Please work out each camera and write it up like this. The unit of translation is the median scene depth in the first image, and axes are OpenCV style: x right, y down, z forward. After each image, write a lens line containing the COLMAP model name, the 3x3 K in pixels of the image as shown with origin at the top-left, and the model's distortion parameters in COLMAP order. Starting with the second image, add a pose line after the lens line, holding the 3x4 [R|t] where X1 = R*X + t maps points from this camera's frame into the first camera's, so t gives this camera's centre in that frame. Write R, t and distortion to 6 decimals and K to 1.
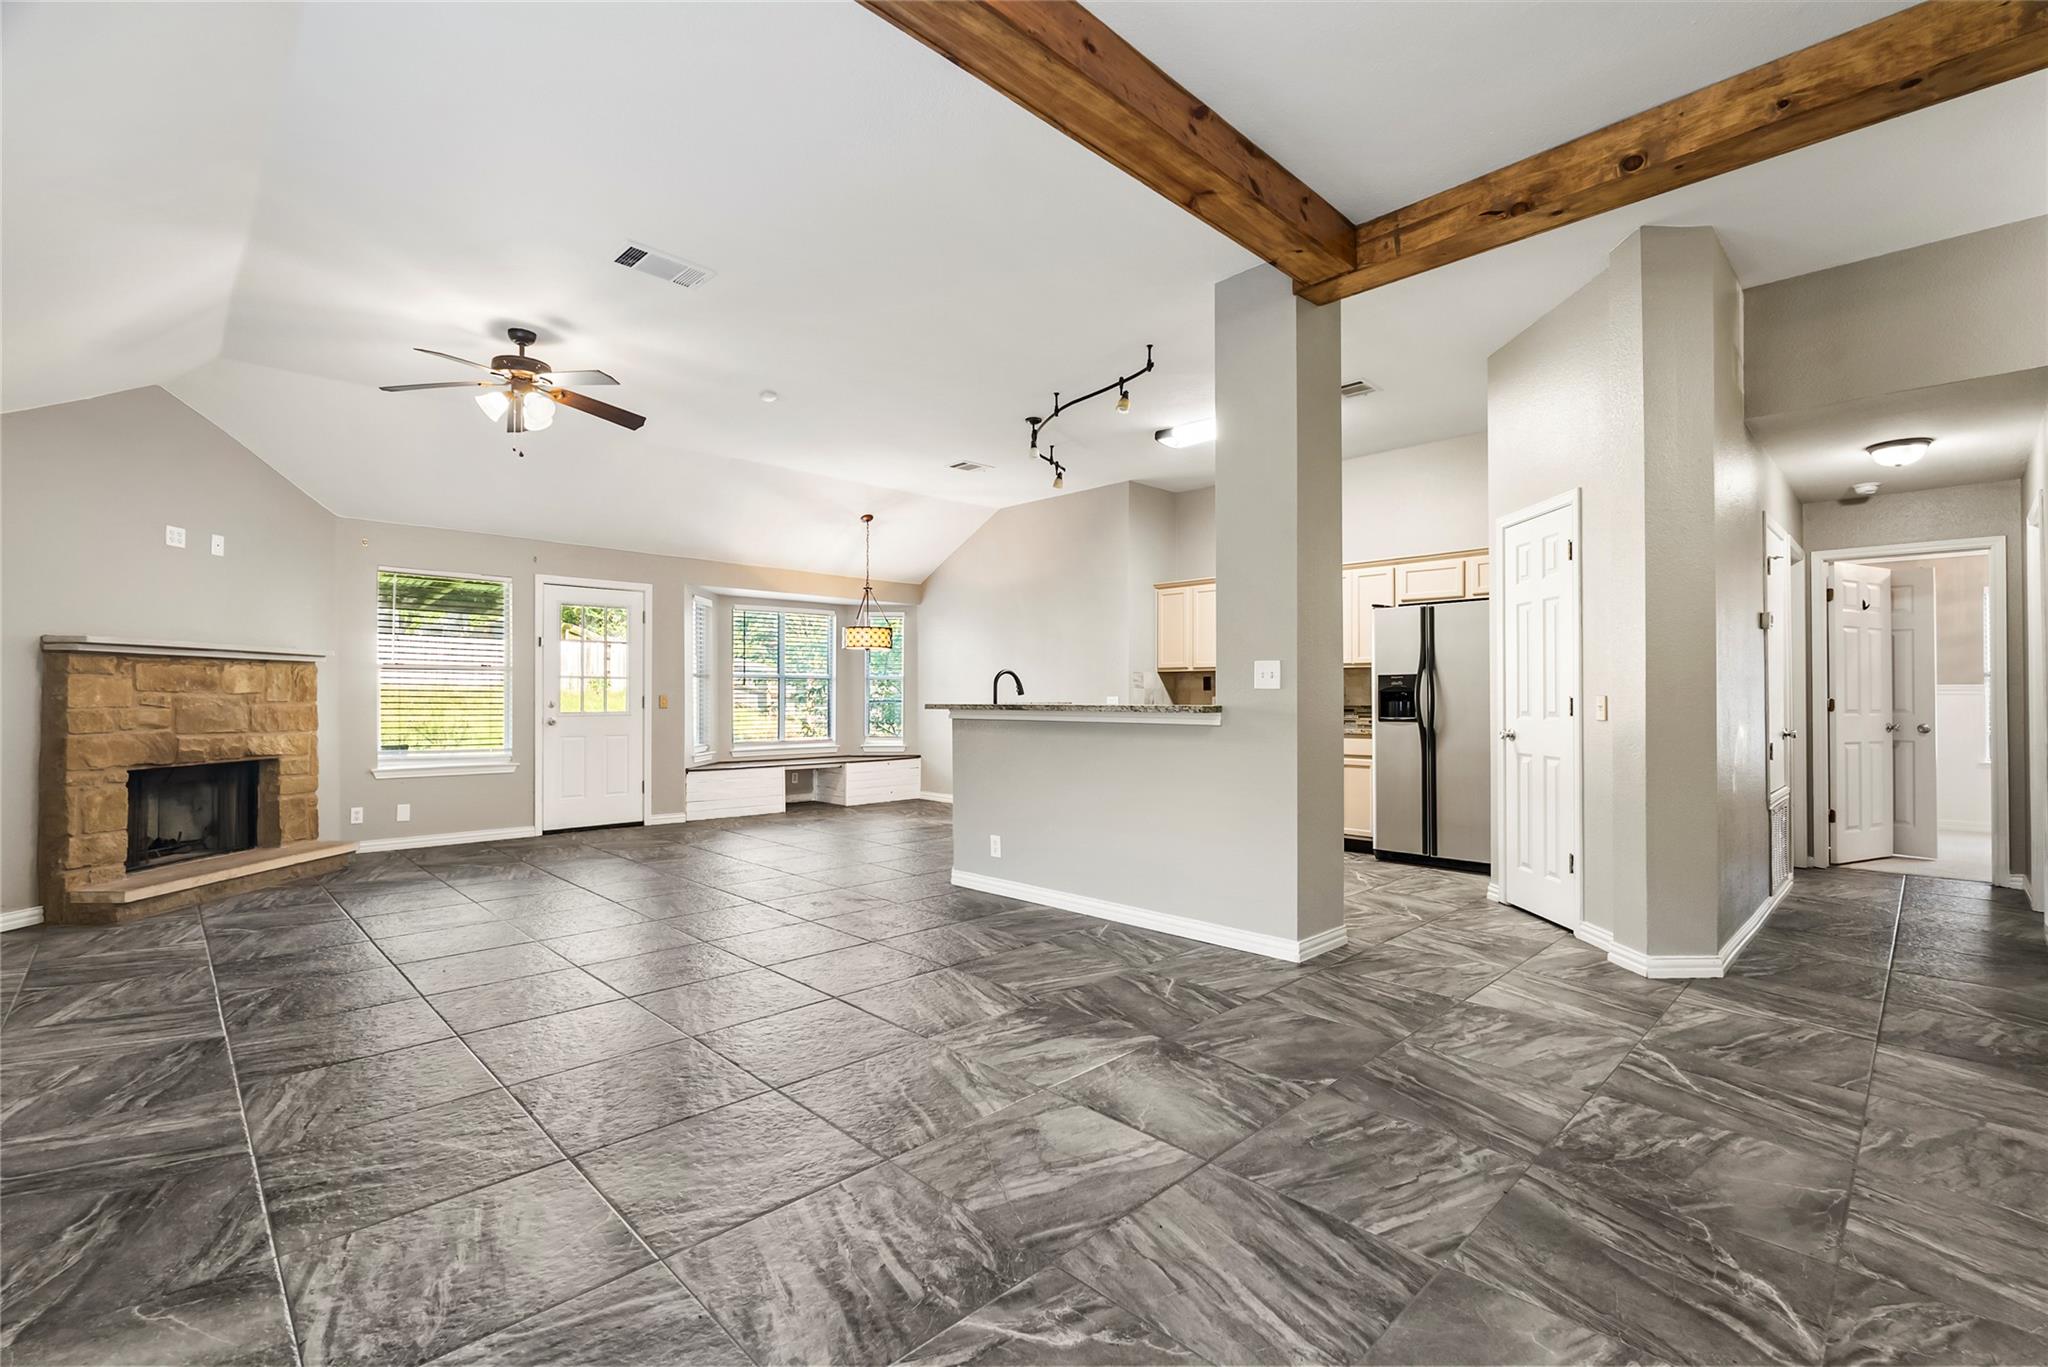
lens RADIAL K [[915.9, 0, 1047.6], [0, 915.9, 683.9], [0, 0, 1]] dist [-0.007812, 0.001840]
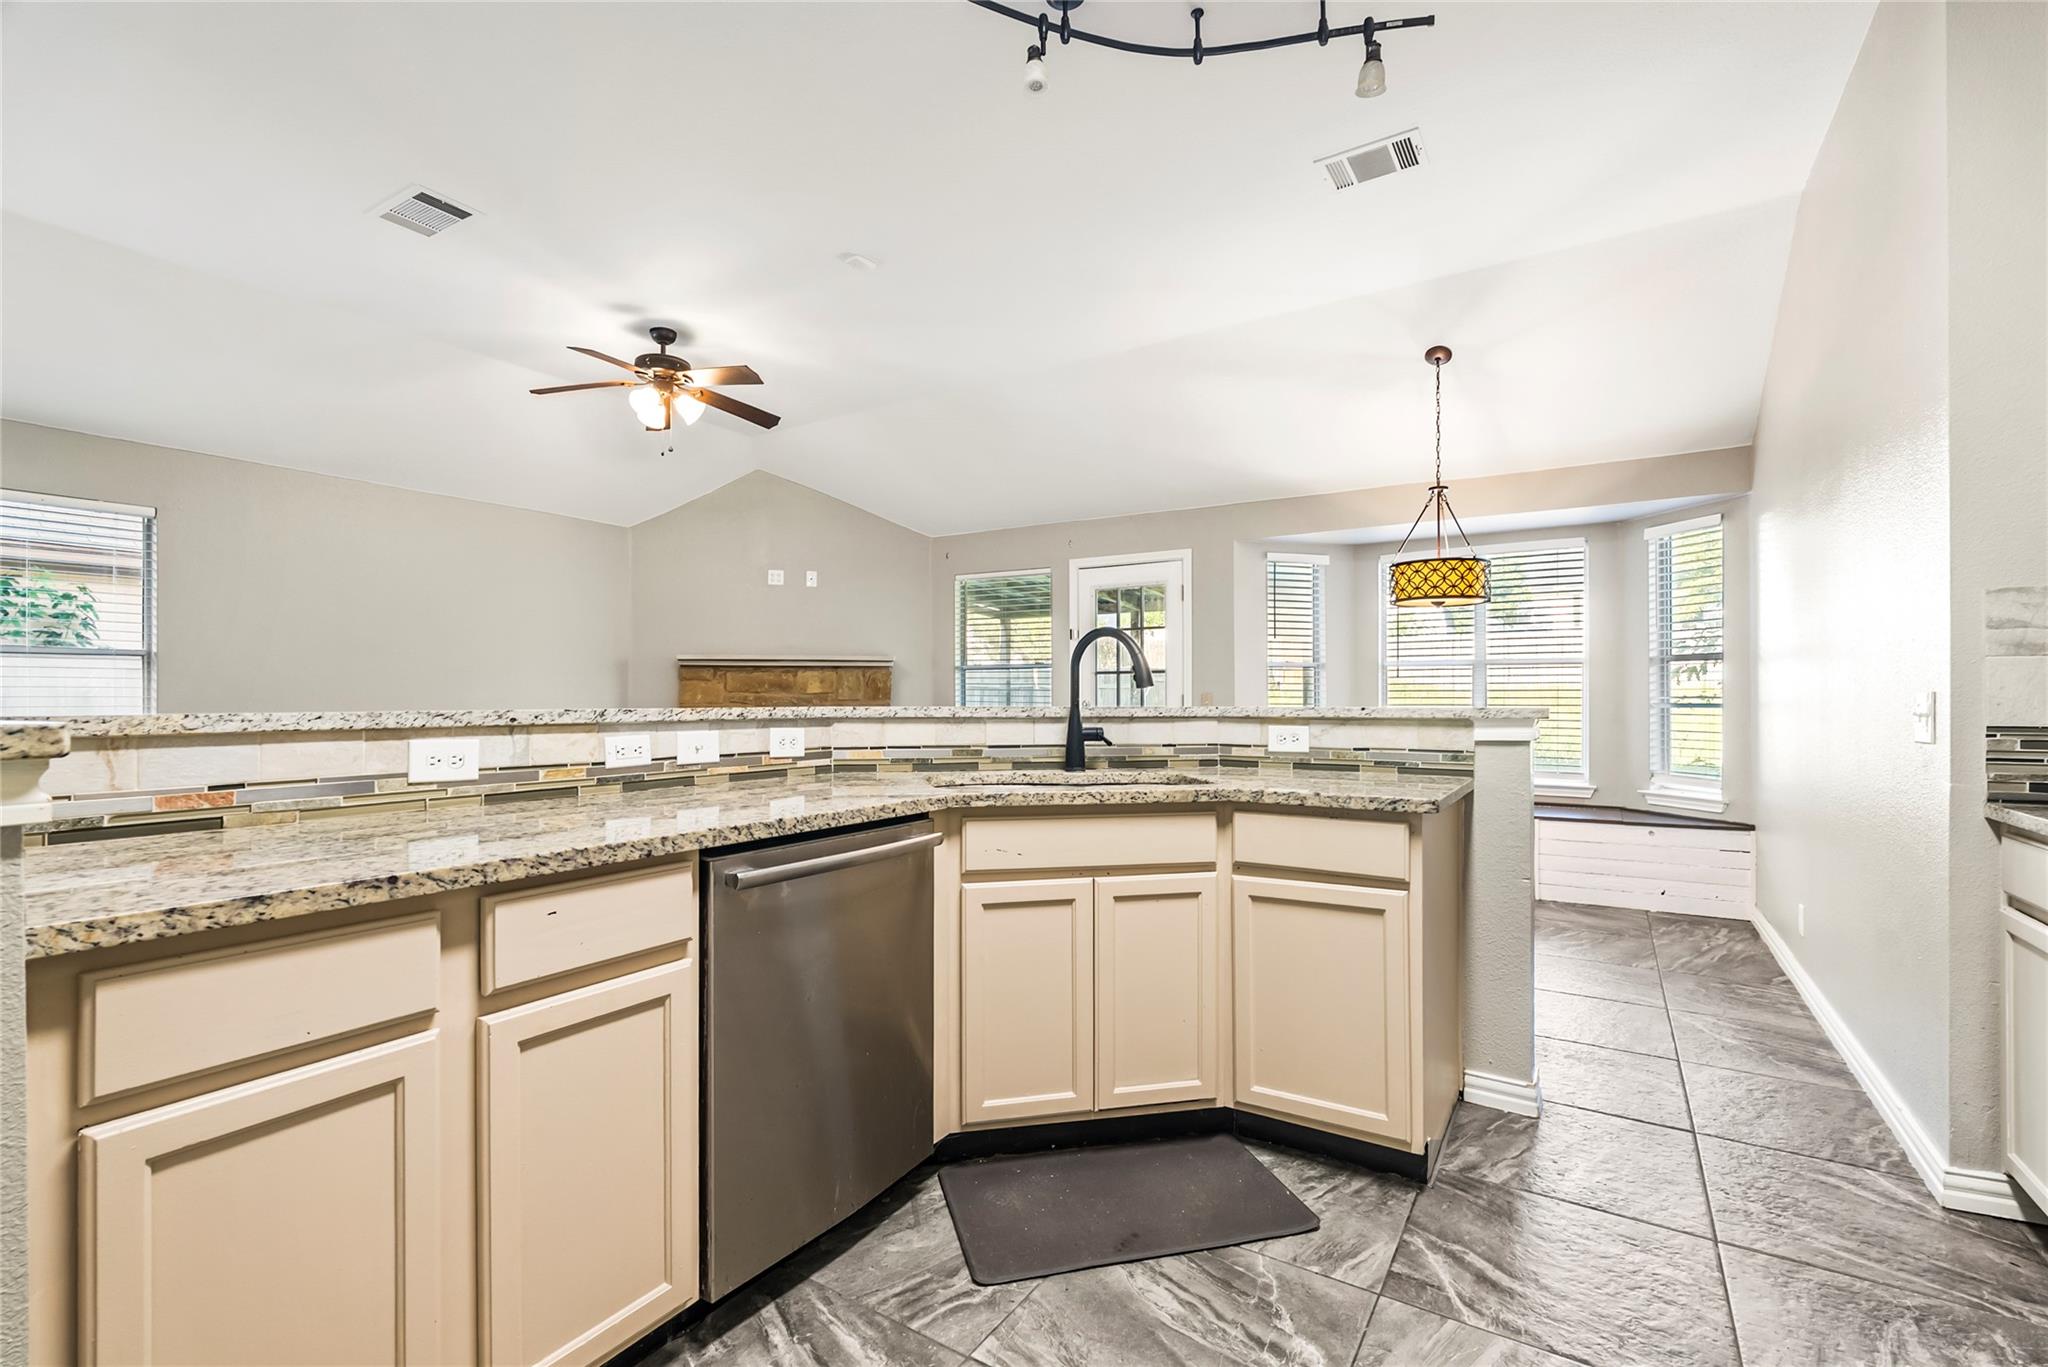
lens RADIAL K [[915.9, 0, 999.7], [0, 915.9, 685.7], [0, 0, 1]] dist [-0.007812, 0.001840]
pose [[0.199696, -0.011834, -0.979786, 0.364343], [0.015095, 0.999846, -0.008999, 0.013456], [0.979742, -0.012992, 0.199844, 0.900515]]
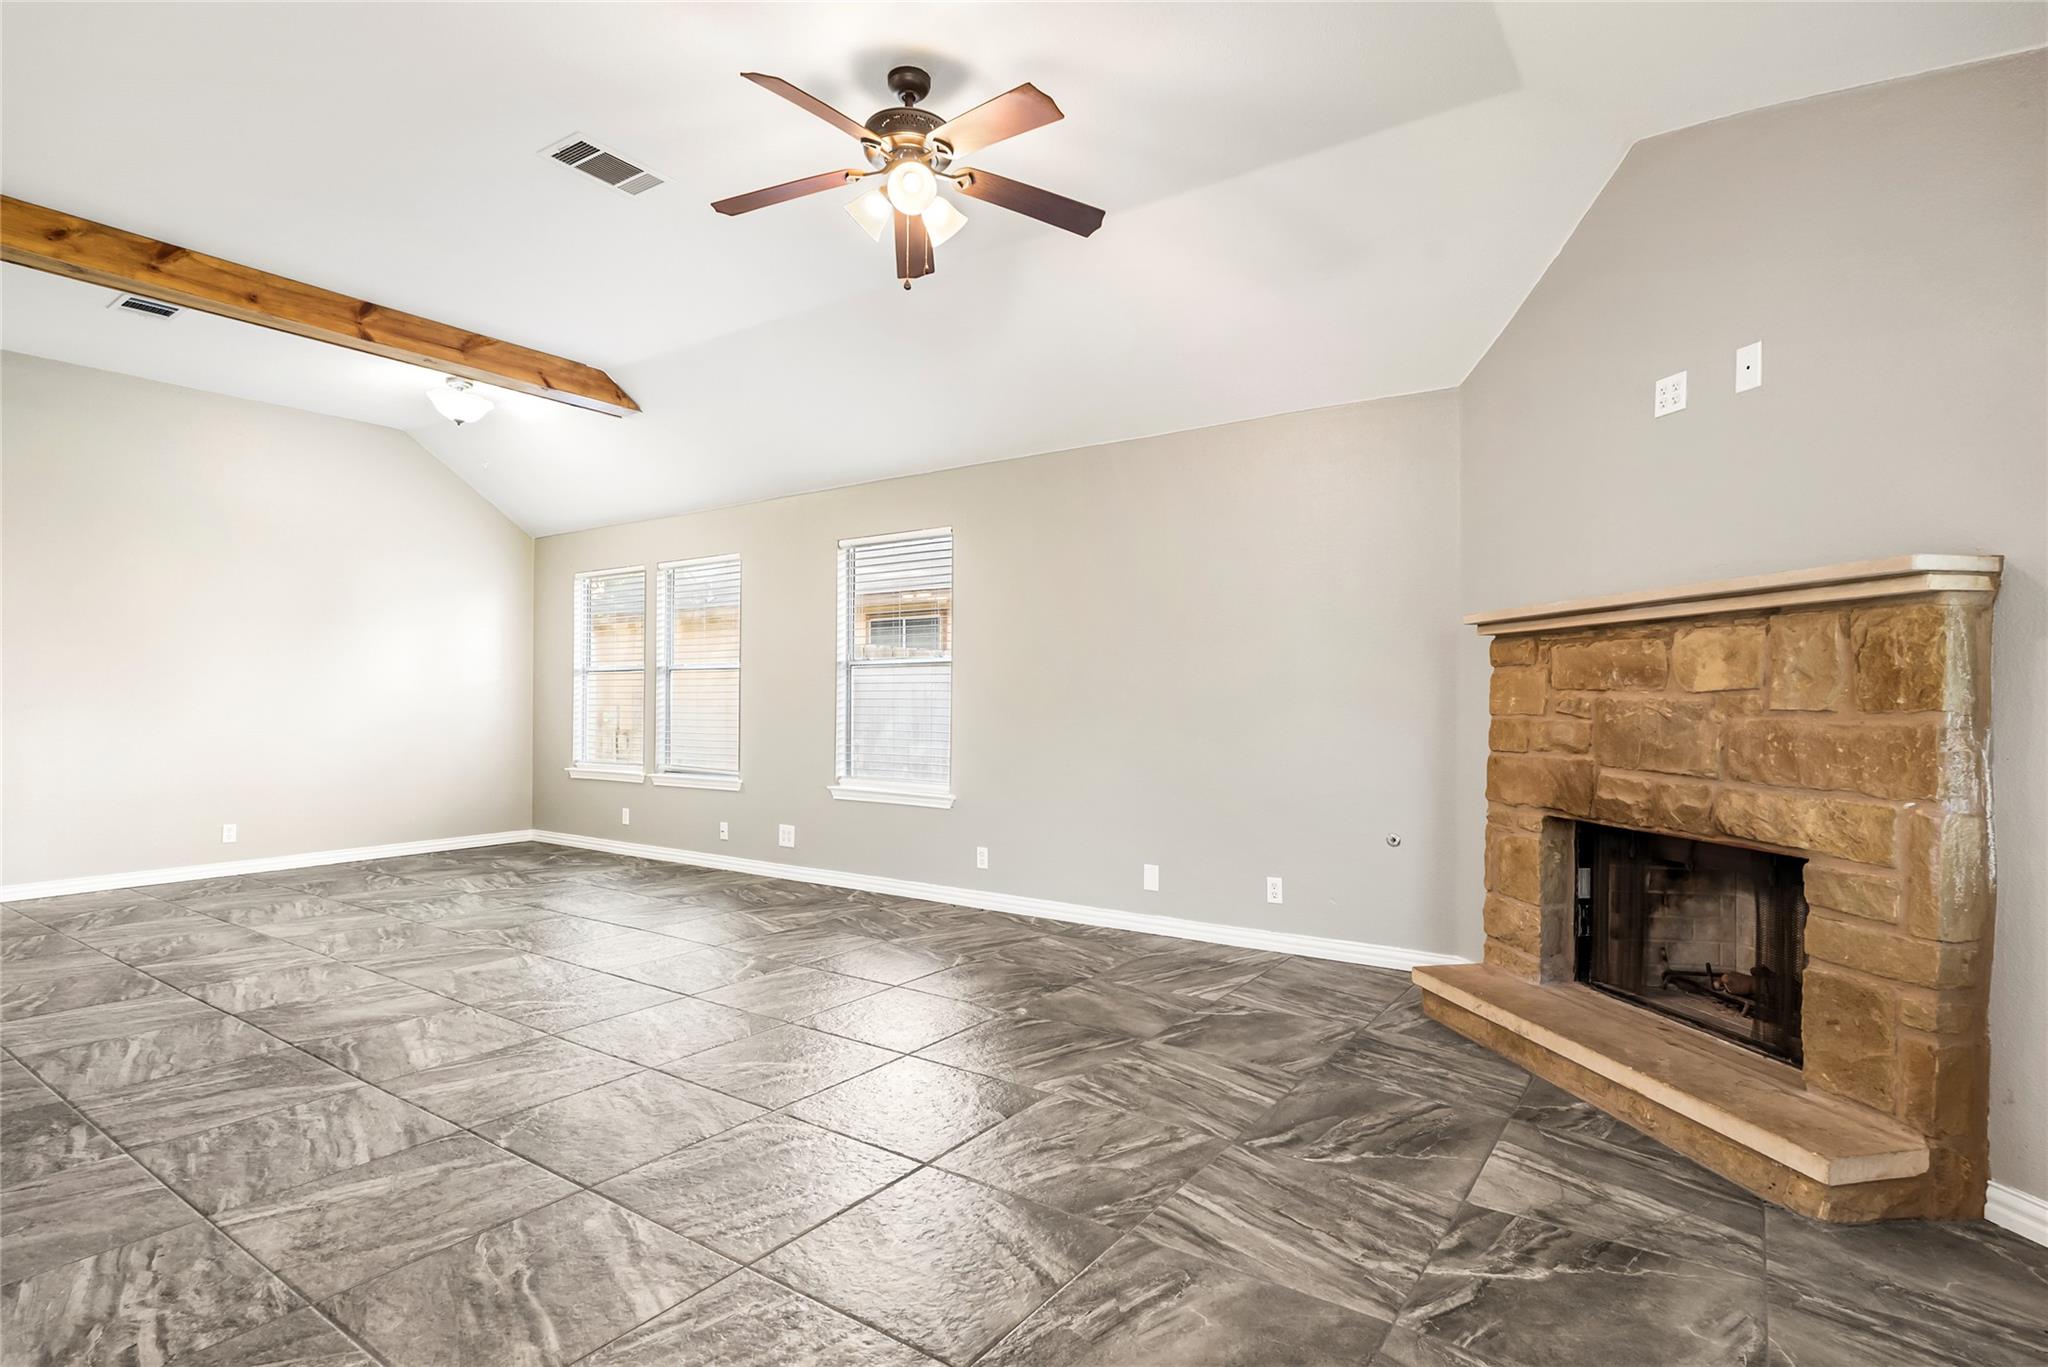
lens RADIAL K [[1023.1, 0, 1024.9], [0, 1023.1, 689.3], [0, 0, 1]] dist [-0.003793, -0.000006]
pose [[-0.985128, -0.003212, -0.171794, -0.421138], [0.000688, 0.999744, -0.022637, 0.018542], [0.171823, -0.022419, -0.984873, 1.293786]]
